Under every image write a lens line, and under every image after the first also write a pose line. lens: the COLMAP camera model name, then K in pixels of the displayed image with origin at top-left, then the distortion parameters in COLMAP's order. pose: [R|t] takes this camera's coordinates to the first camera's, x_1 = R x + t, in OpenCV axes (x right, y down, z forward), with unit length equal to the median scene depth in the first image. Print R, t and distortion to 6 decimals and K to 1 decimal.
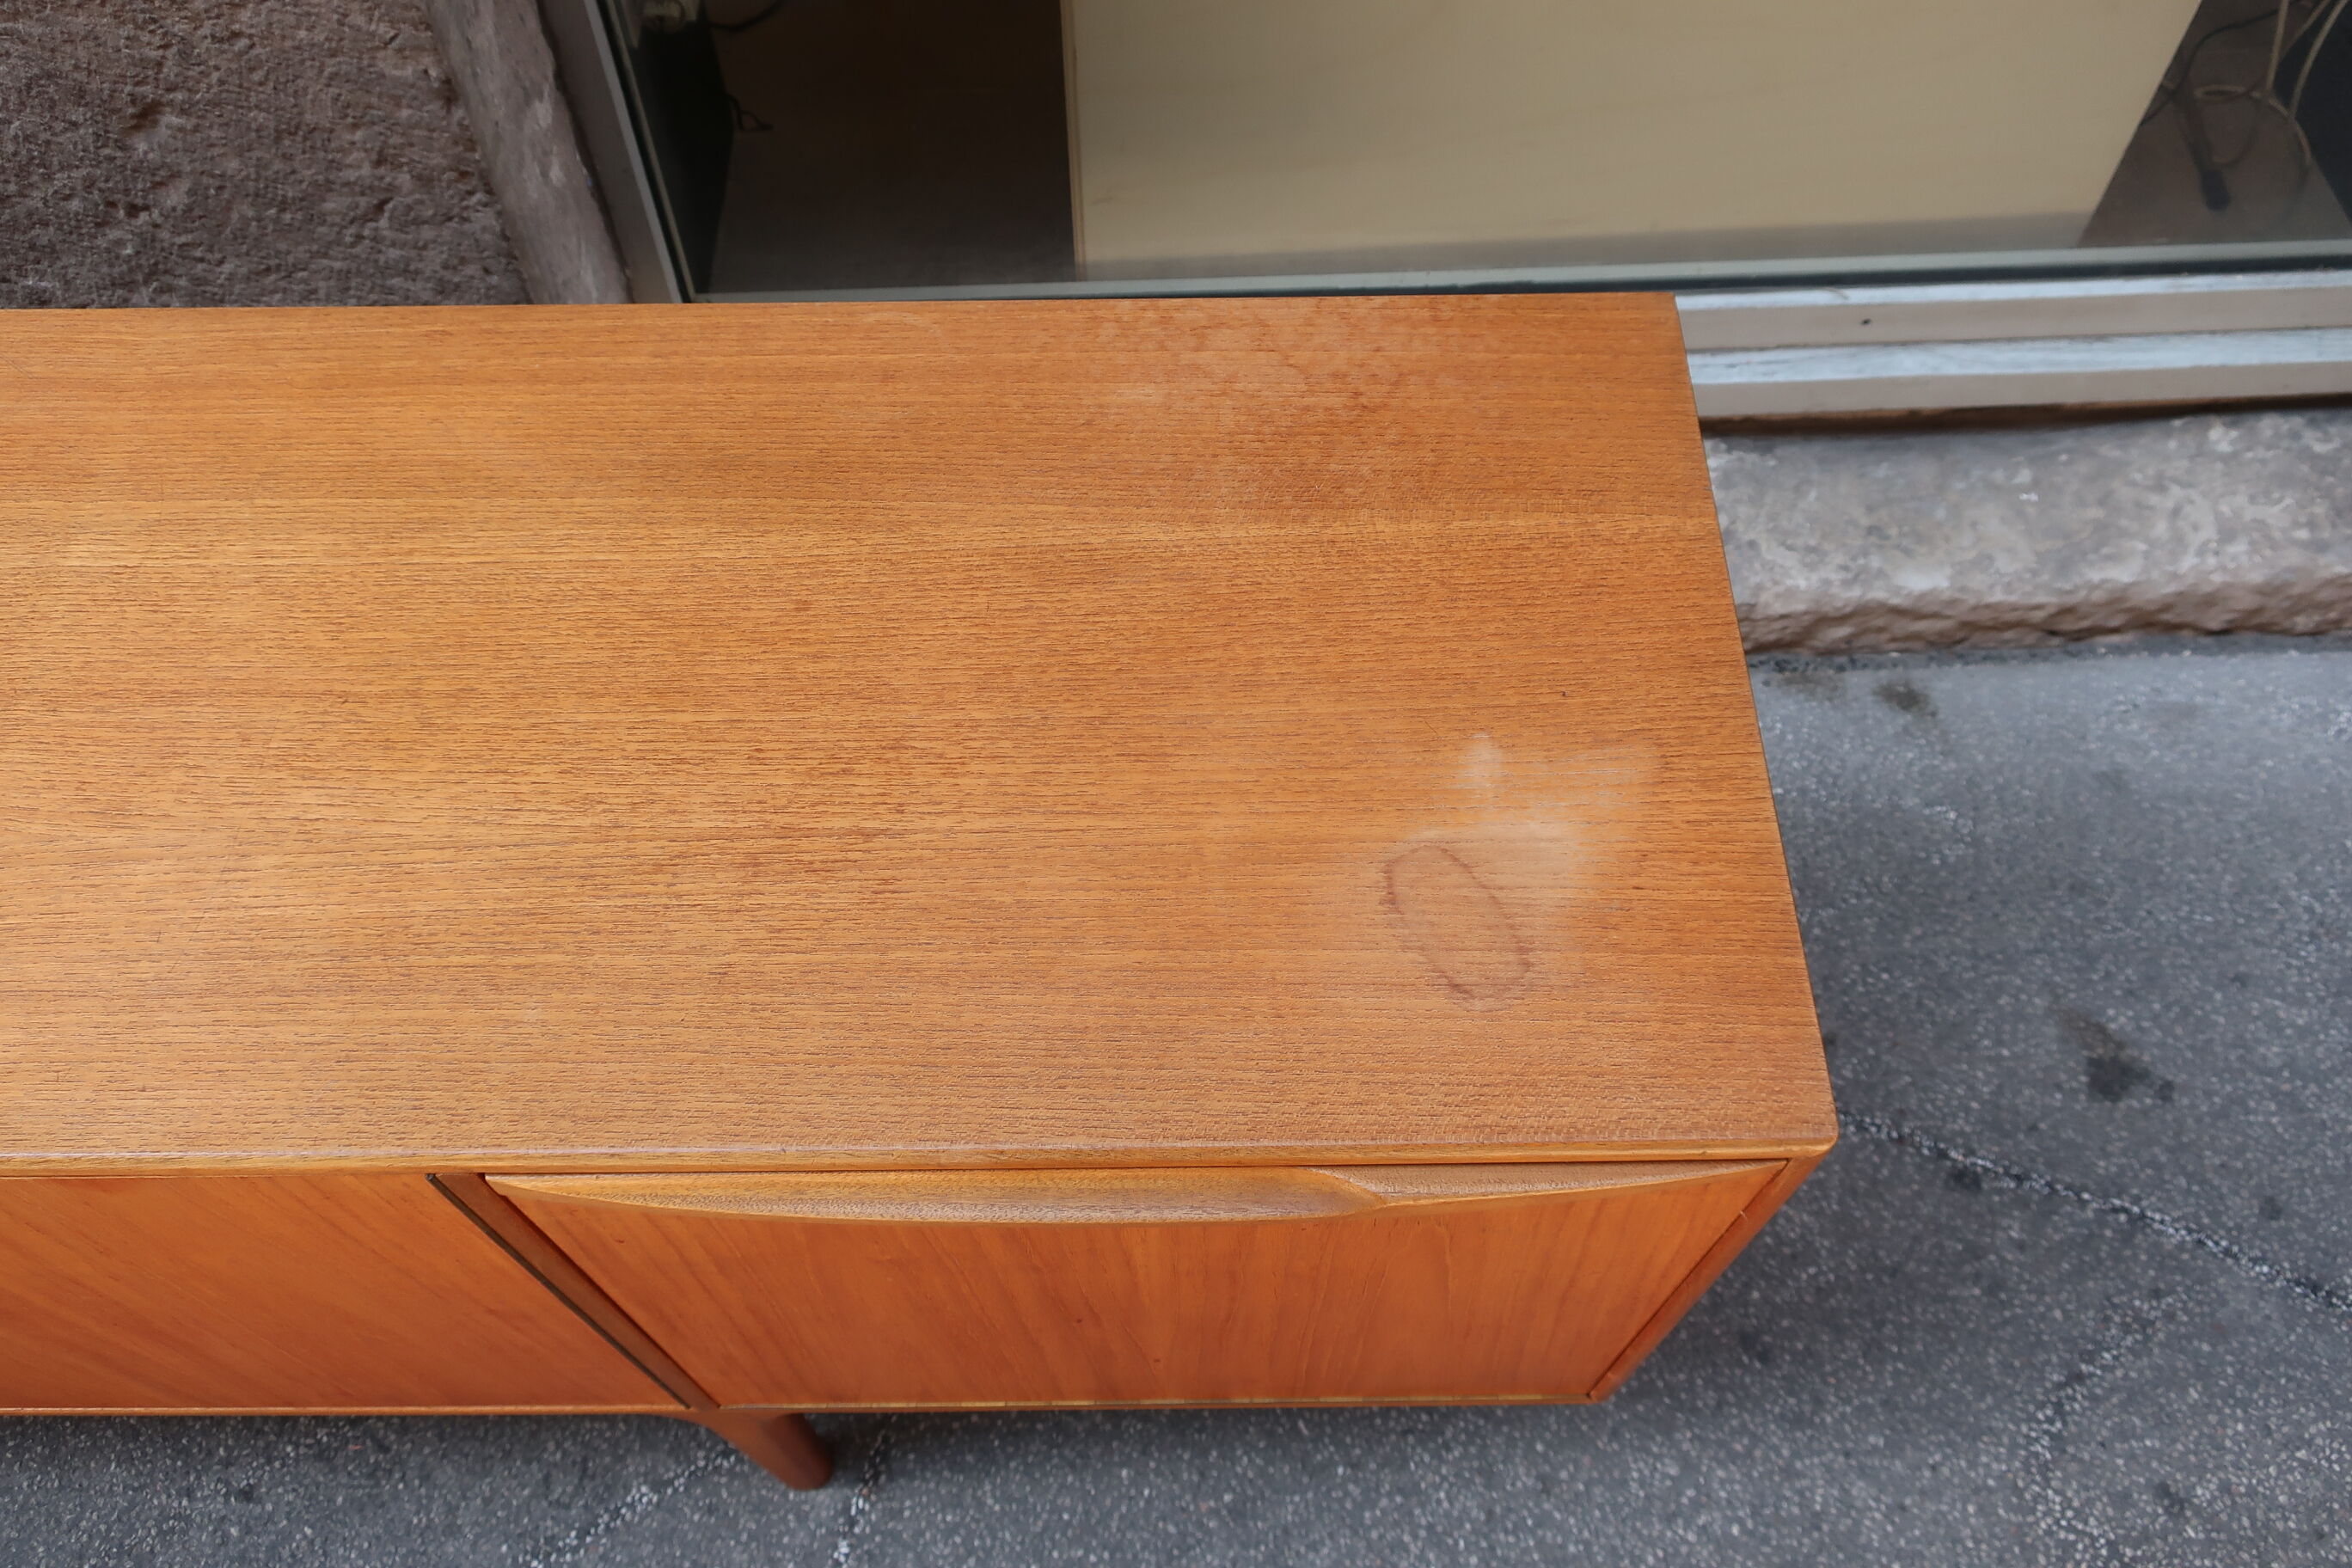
lens RADIAL K [[1861.1, 0, 1178.5], [0, 1861.1, 779.7], [0, 0, 1]] dist [0.011510, -0.024043]
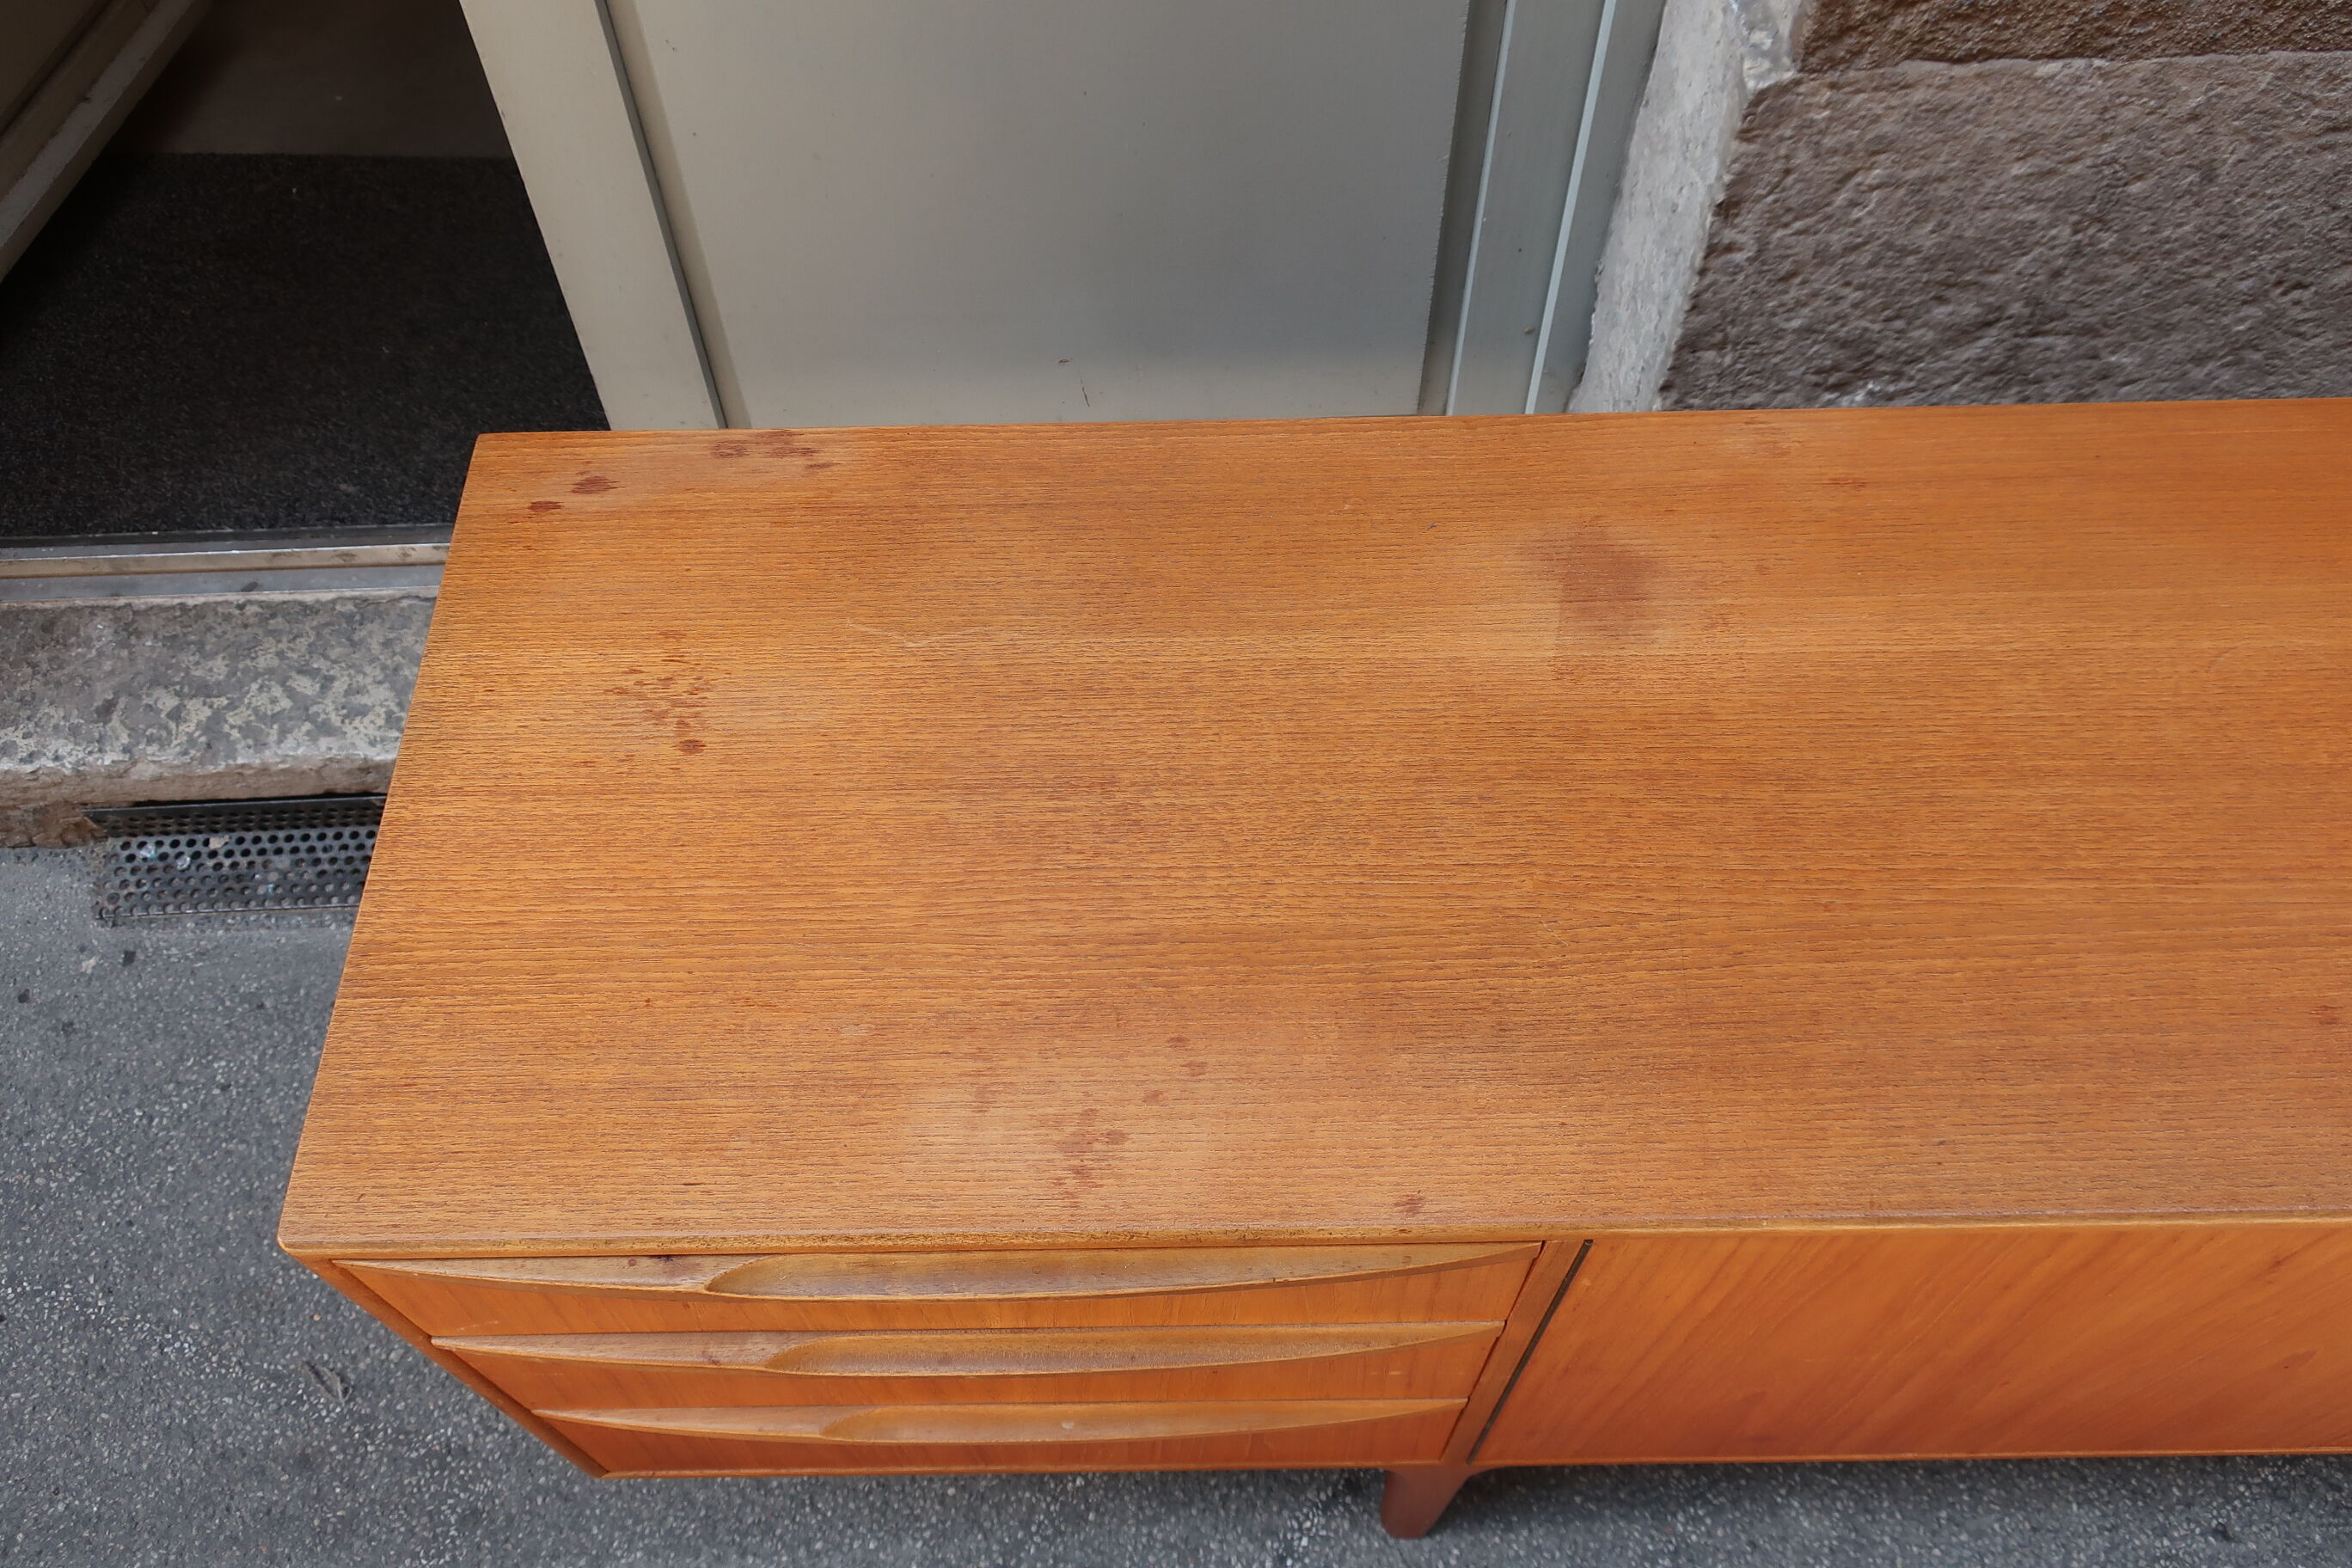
lens RADIAL K [[1861.1, 0, 1160.3], [0, 1861.1, 770.3], [0, 0, 1]] dist [0.011510, -0.024043]
pose [[0.999832, -0.007247, -0.016821, -1.051477], [0.006455, 0.998889, -0.046686, 0.008967], [0.017141, 0.046570, 0.998768, -0.049613]]
